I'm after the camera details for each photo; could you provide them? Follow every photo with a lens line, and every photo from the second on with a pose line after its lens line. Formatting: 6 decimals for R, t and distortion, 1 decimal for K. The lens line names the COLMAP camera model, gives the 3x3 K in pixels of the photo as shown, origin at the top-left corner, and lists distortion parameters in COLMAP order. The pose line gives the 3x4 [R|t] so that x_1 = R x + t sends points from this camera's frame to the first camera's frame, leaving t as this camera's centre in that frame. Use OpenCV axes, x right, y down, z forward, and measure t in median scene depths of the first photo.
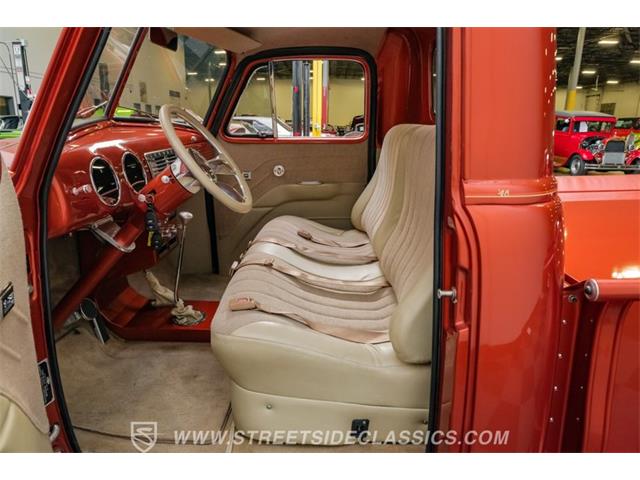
lens RADIAL K [[445.2, 0, 320.0], [0, 445.2, 240.0], [0, 0, 1]] dist [-0.001730, 0.000500]
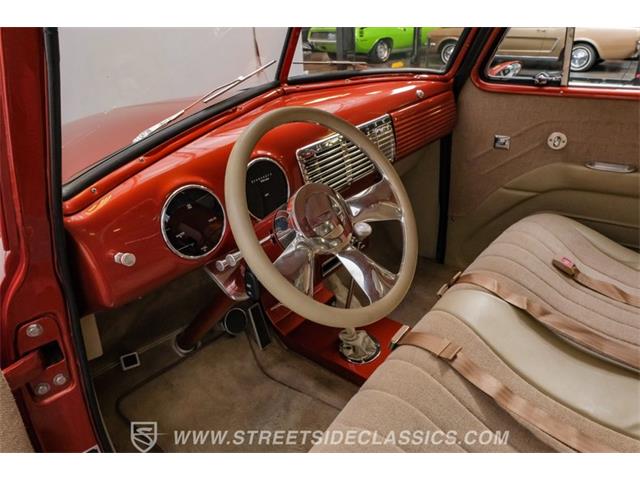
lens RADIAL K [[445.2, 0, 320.0], [0, 445.2, 240.0], [0, 0, 1]] dist [-0.001730, 0.000500]
pose [[0.789231, 0.247747, -0.561903, 0.034612], [-0.109319, 0.957075, 0.268435, -0.178892], [0.604287, -0.150431, 0.782437, 0.341034]]
